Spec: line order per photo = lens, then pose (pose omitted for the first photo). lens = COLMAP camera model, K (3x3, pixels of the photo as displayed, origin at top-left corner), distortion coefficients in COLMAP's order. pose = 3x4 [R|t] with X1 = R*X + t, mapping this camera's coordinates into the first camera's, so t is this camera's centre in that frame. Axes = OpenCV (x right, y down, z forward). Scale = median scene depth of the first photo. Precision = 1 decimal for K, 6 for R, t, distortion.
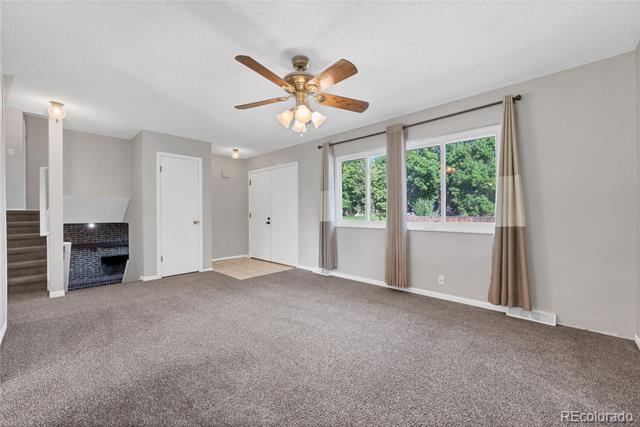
lens RADIAL K [[254.1, 0, 321.9], [0, 254.1, 211.2], [0, 0, 1]] dist [-0.000984, 0.000090]
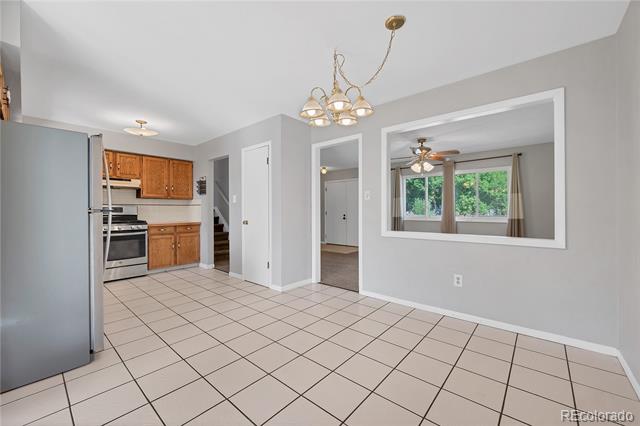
lens RADIAL K [[261.7, 0, 316.3], [0, 261.7, 210.7], [0, 0, 1]] dist [0.002204, -0.000007]
pose [[0.999240, 0.003842, 0.038803, -0.666599], [-0.003971, 0.999987, 0.003250, -0.002542], [-0.038790, -0.003401, 0.999242, -0.732862]]
